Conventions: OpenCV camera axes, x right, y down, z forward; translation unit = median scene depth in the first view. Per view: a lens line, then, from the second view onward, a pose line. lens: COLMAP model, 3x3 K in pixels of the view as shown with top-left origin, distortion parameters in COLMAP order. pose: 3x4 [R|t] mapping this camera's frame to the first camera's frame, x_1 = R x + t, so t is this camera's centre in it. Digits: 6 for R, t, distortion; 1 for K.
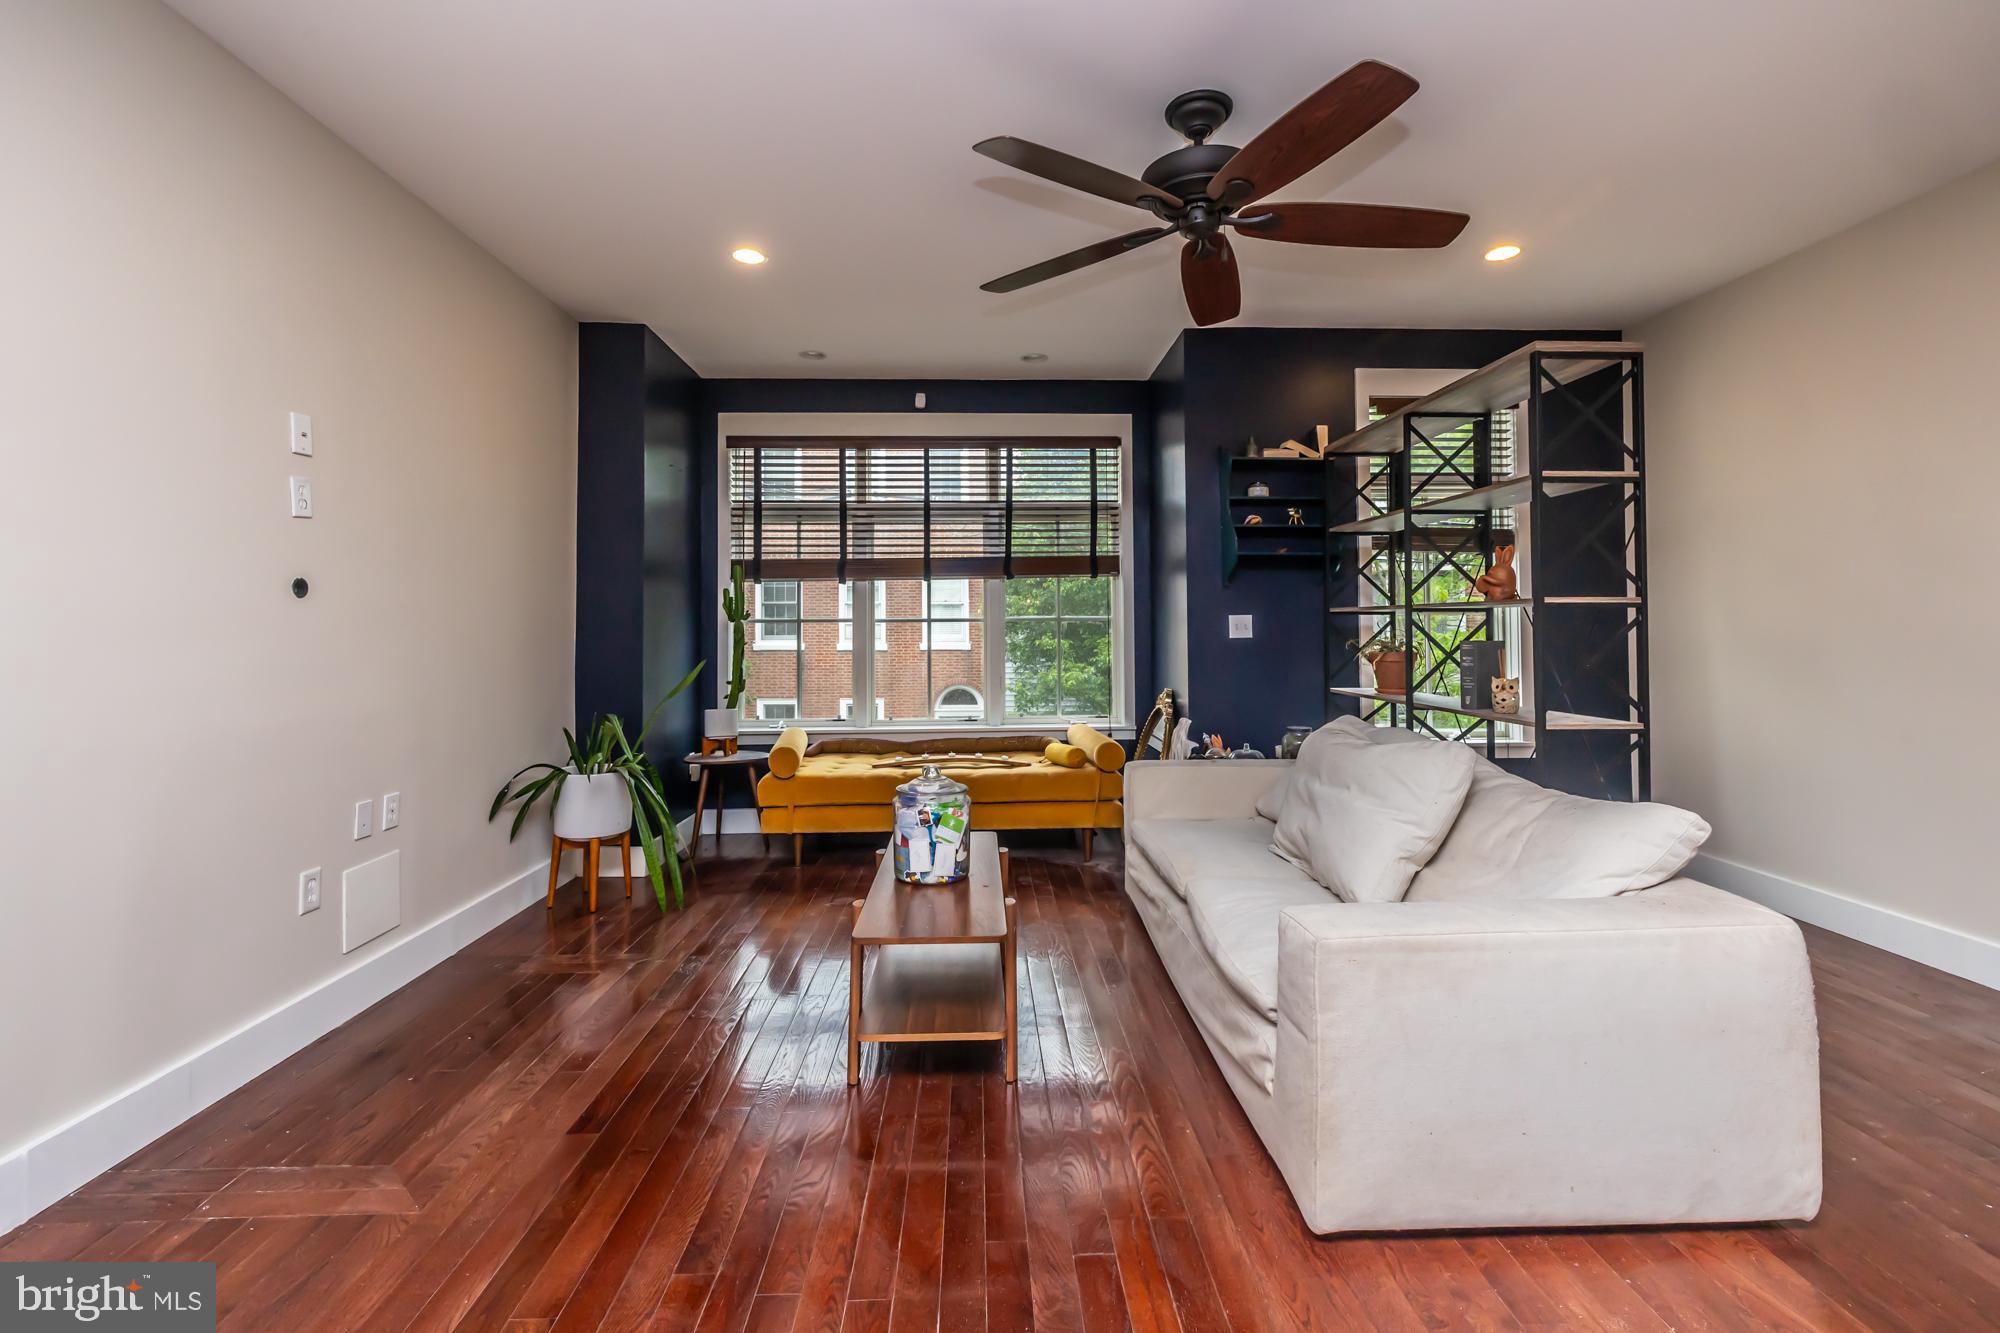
lens RADIAL K [[845.5, 0, 1005.0], [0, 845.5, 615.3], [0, 0, 1]] dist [-0.011162, -0.000218]
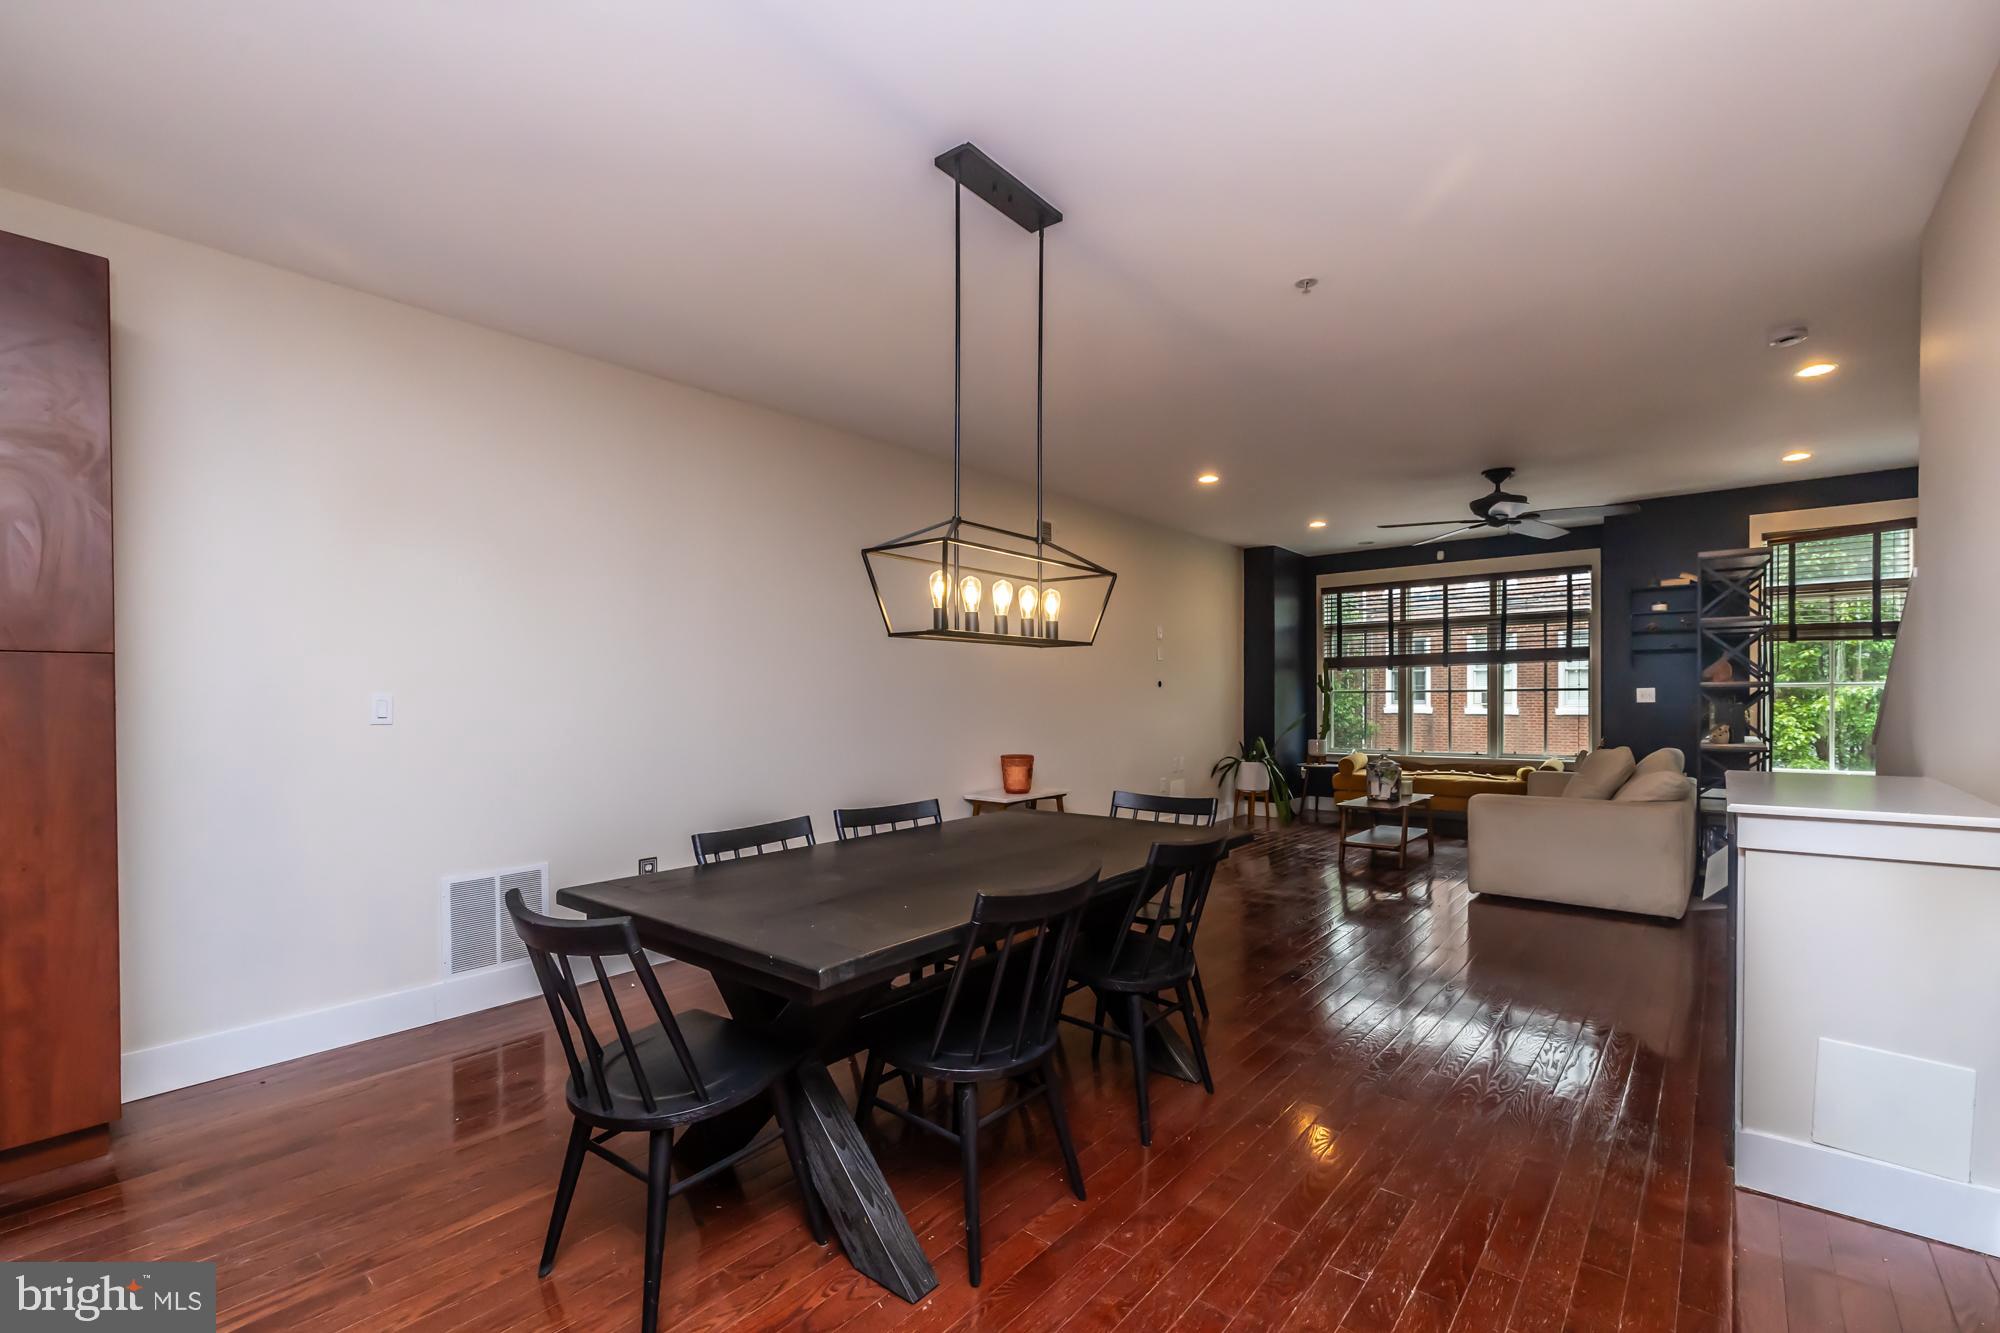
lens RADIAL K [[861.5, 0, 997.0], [0, 861.5, 701.6], [0, 0, 1]] dist [-0.001181, 0.000192]
pose [[0.739807, 0.004910, -0.672801, 0.384778], [0.011505, 0.999735, 0.019948, -0.017203], [0.672721, -0.022498, 0.739554, -0.803423]]
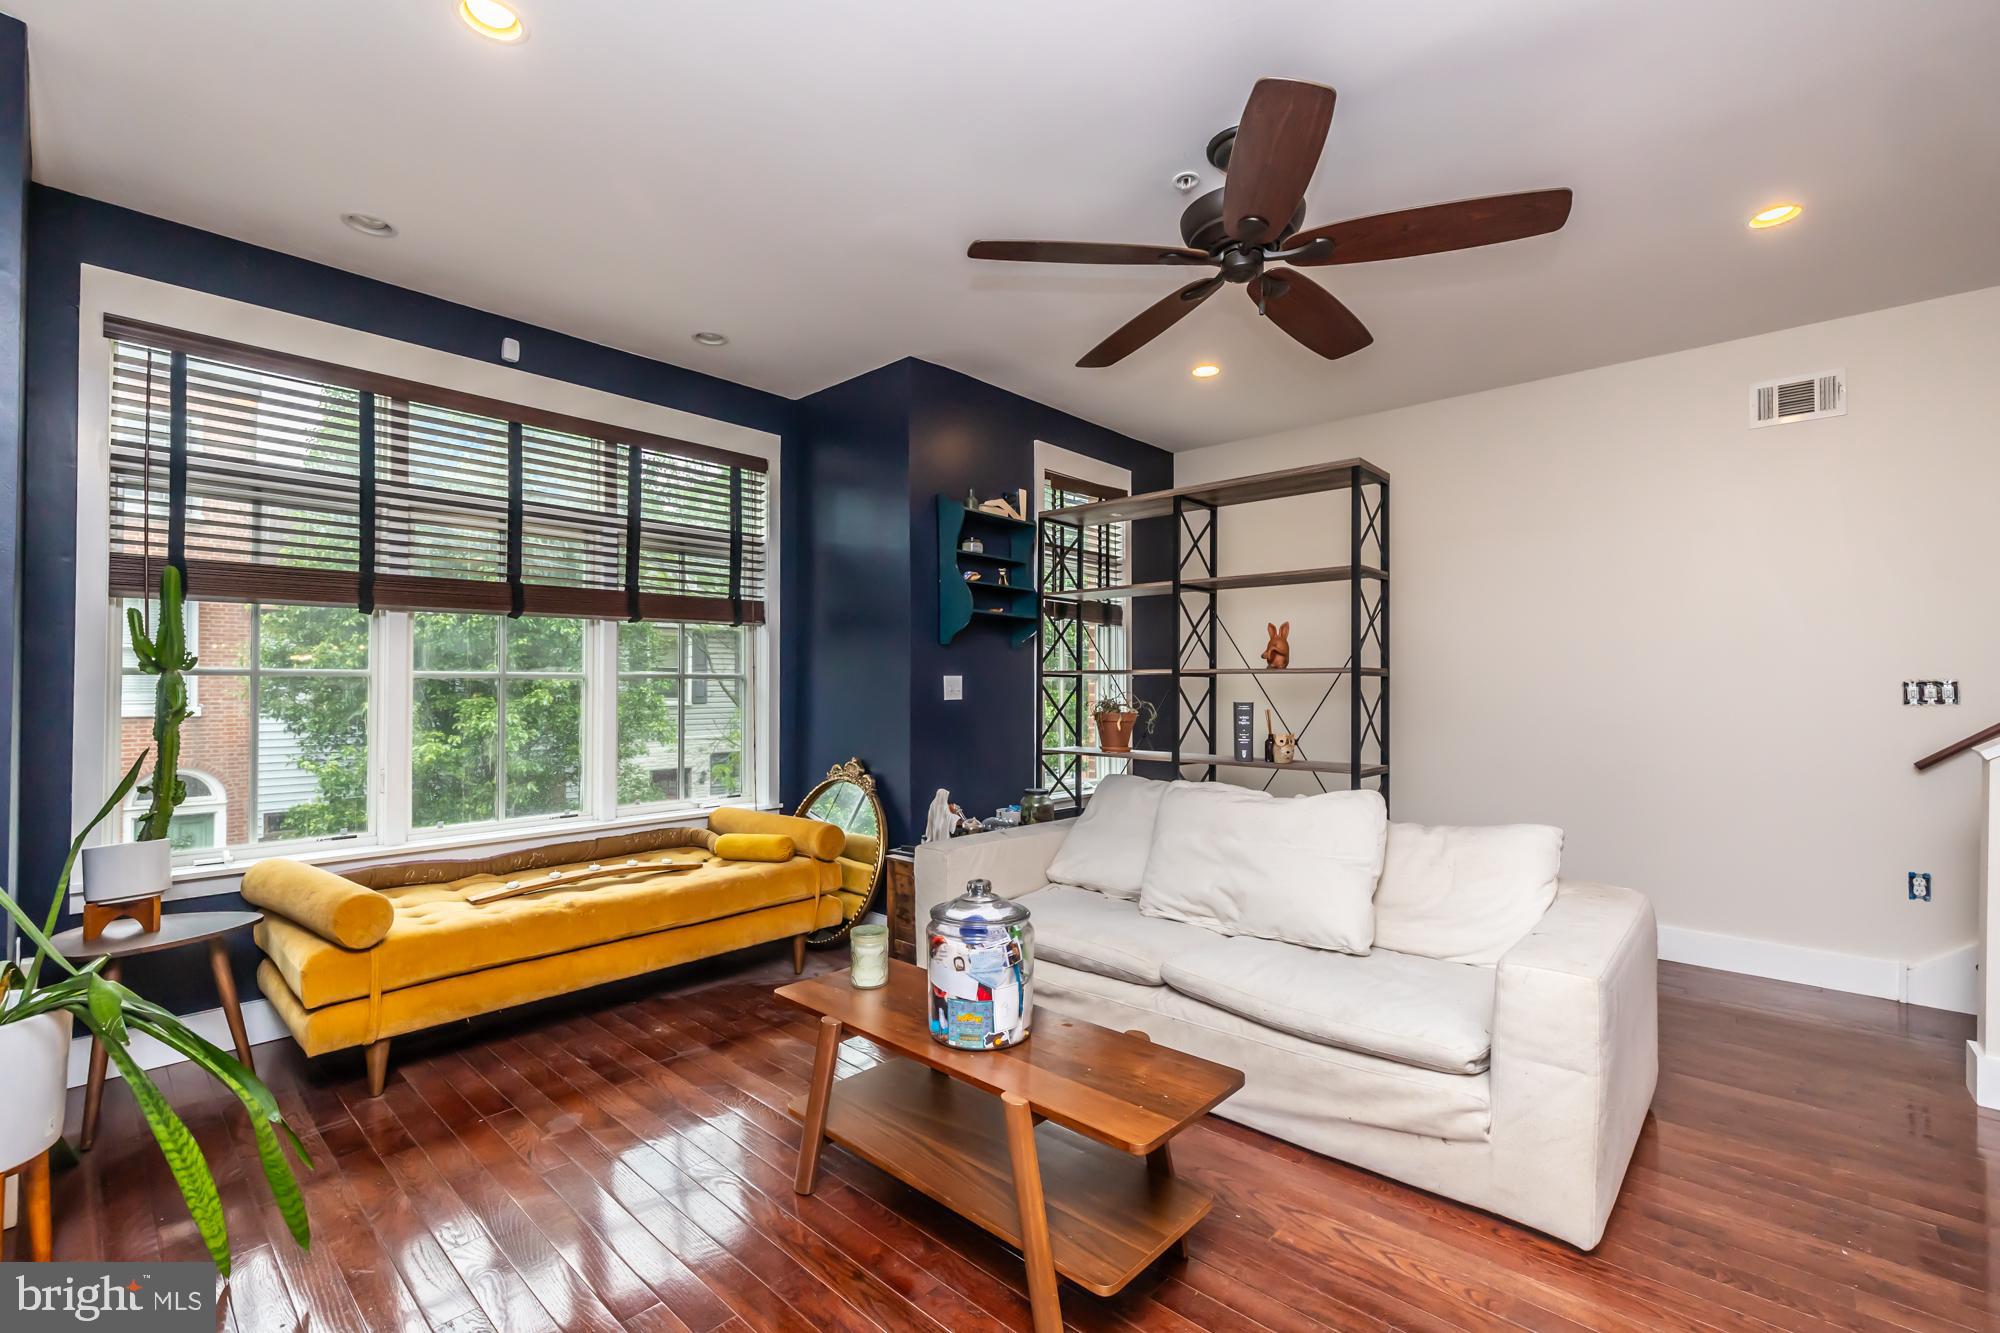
lens RADIAL K [[862.5, 0, 993.6], [0, 862.5, 672.0], [0, 0, 1]] dist [-0.000565, 0.000061]
pose [[0.711813, 0.019883, 0.702087, -0.305925], [-0.017905, 0.999788, -0.010161, 0.003583], [-0.702141, -0.005338, 0.712018, 0.236712]]
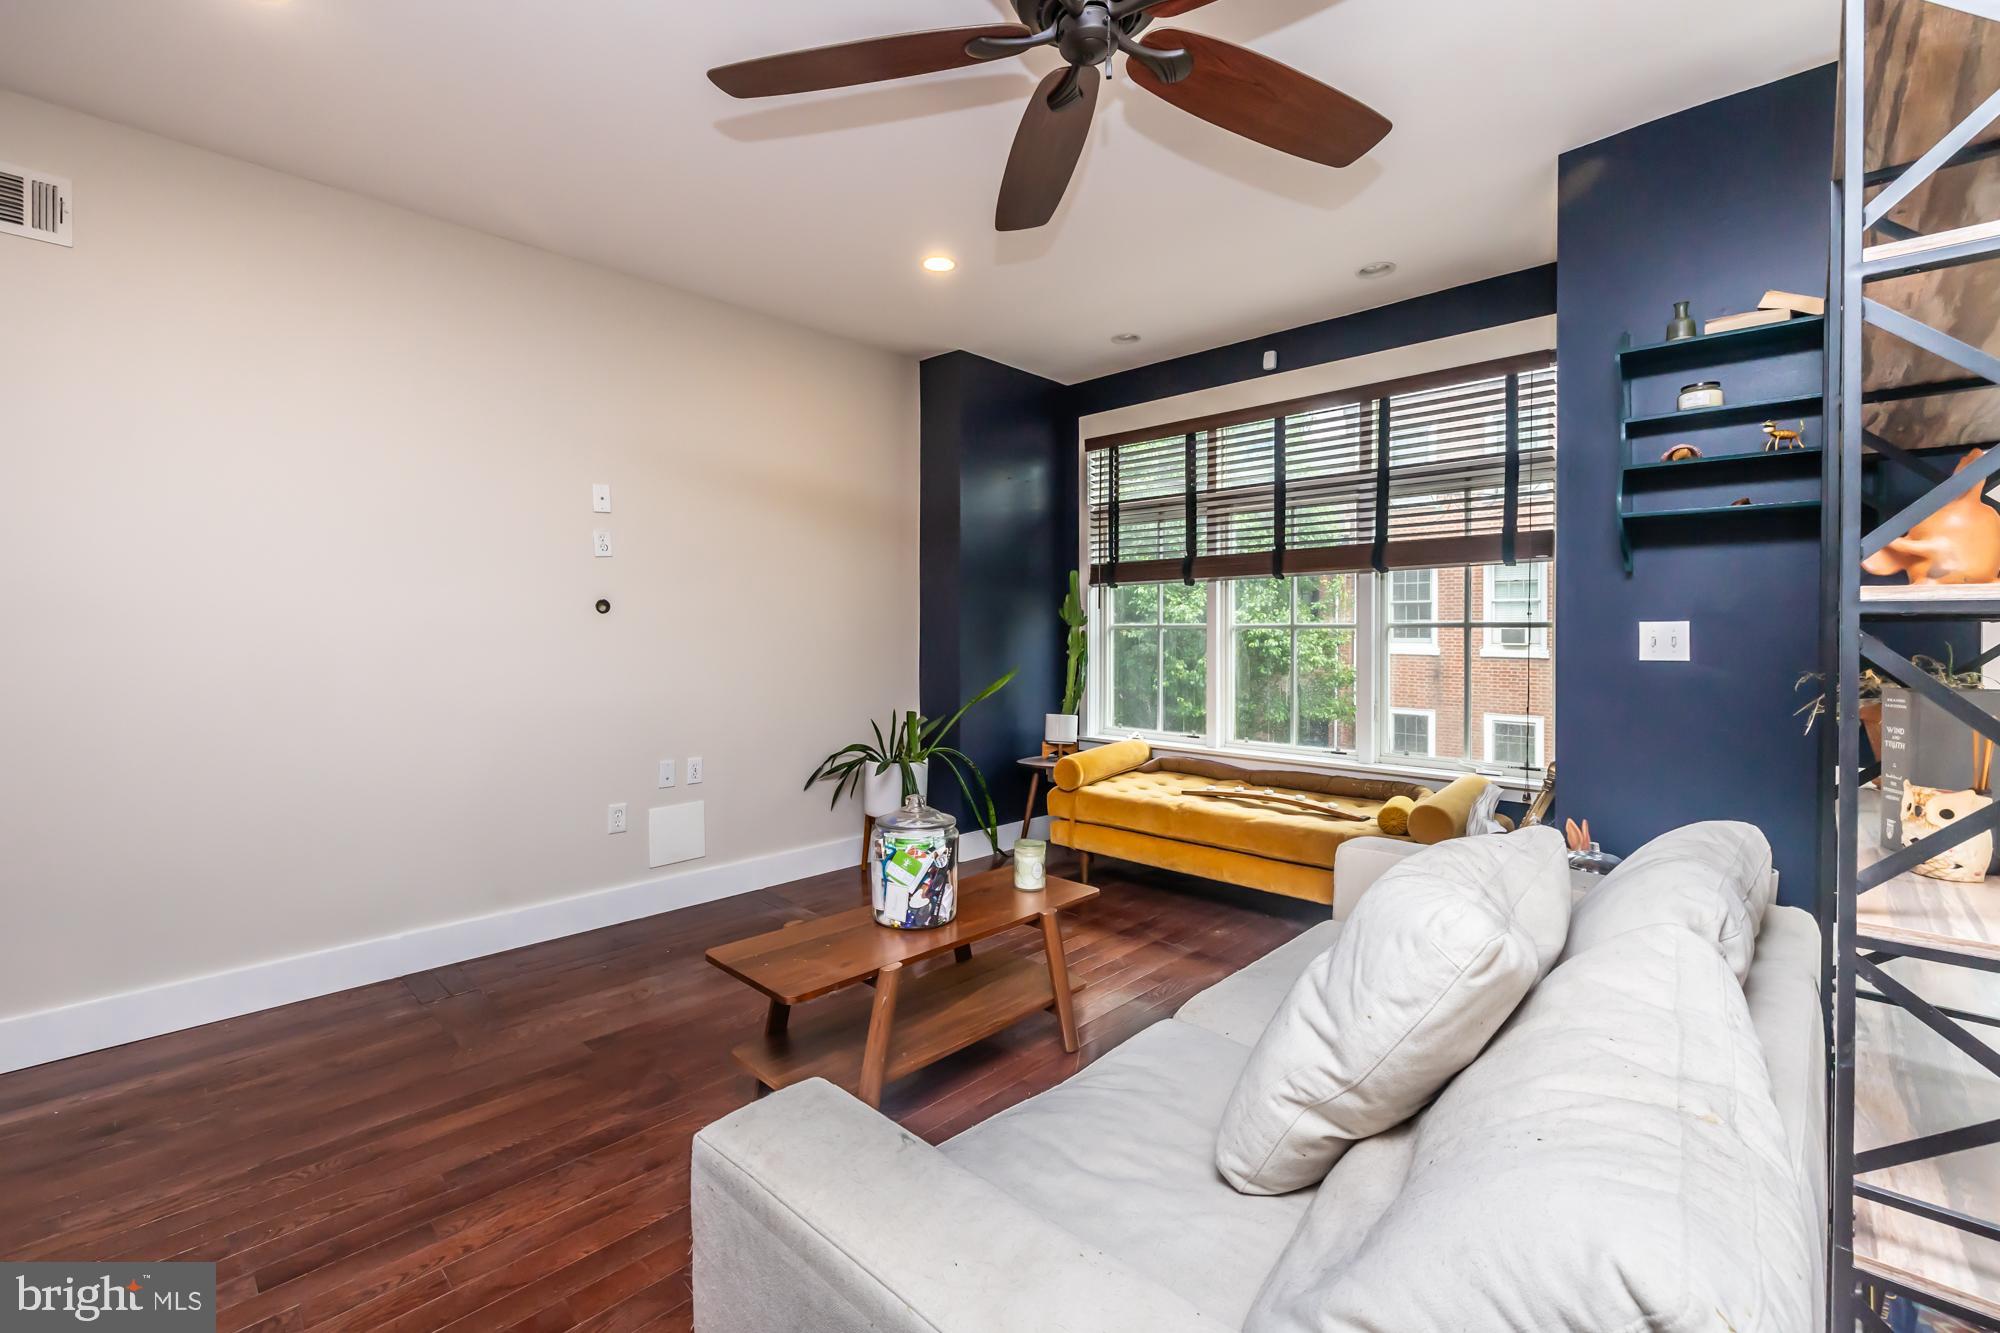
lens RADIAL K [[851.5, 0, 1003.9], [0, 851.5, 648.9], [0, 0, 1]] dist [-0.001334, 0.000142]
pose [[0.698162, 0.022825, -0.715576, 0.320112], [0.006629, 0.999243, 0.038340, -0.006027], [0.715909, -0.031511, 0.697482, 0.227841]]
